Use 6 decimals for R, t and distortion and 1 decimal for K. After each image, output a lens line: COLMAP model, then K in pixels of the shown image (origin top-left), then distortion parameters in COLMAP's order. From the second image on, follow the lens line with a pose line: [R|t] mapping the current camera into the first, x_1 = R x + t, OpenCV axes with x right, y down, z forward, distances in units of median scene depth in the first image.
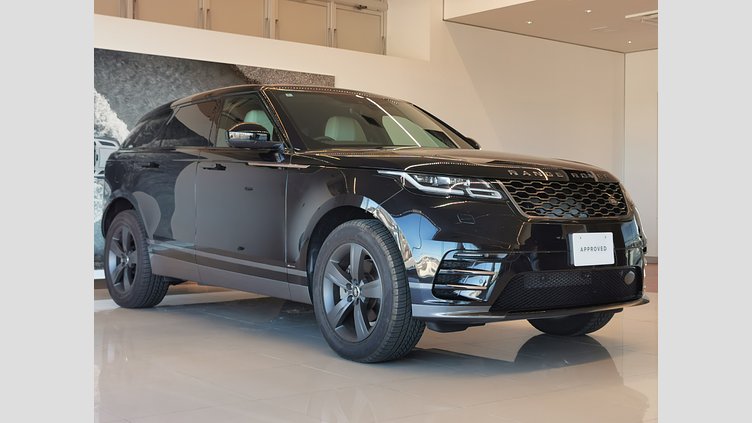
lens RADIAL K [[1010.7, 0, 376.0], [0, 1010.7, 211.5], [0, 0, 1]] dist [0.024280, 0.036747]
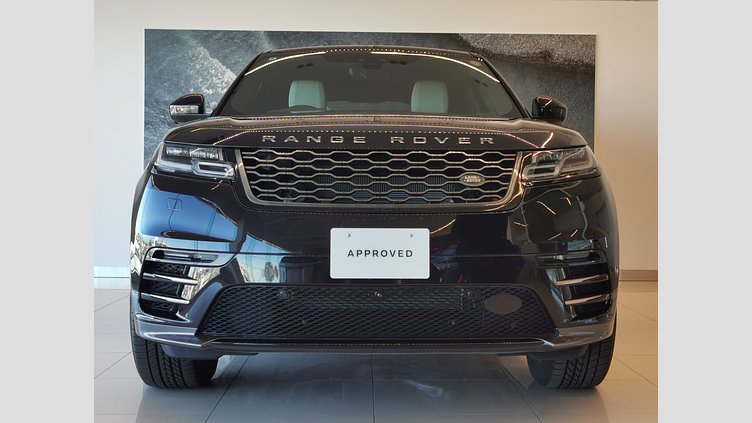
lens RADIAL K [[1010.7, 0, 376.0], [0, 1010.7, 211.5], [0, 0, 1]] dist [0.024280, 0.036747]
pose [[0.765670, 0.007147, -0.643194, 0.388487], [-0.007332, 0.999970, 0.002383, 0.005501], [0.643192, 0.002891, 0.765700, 0.314717]]
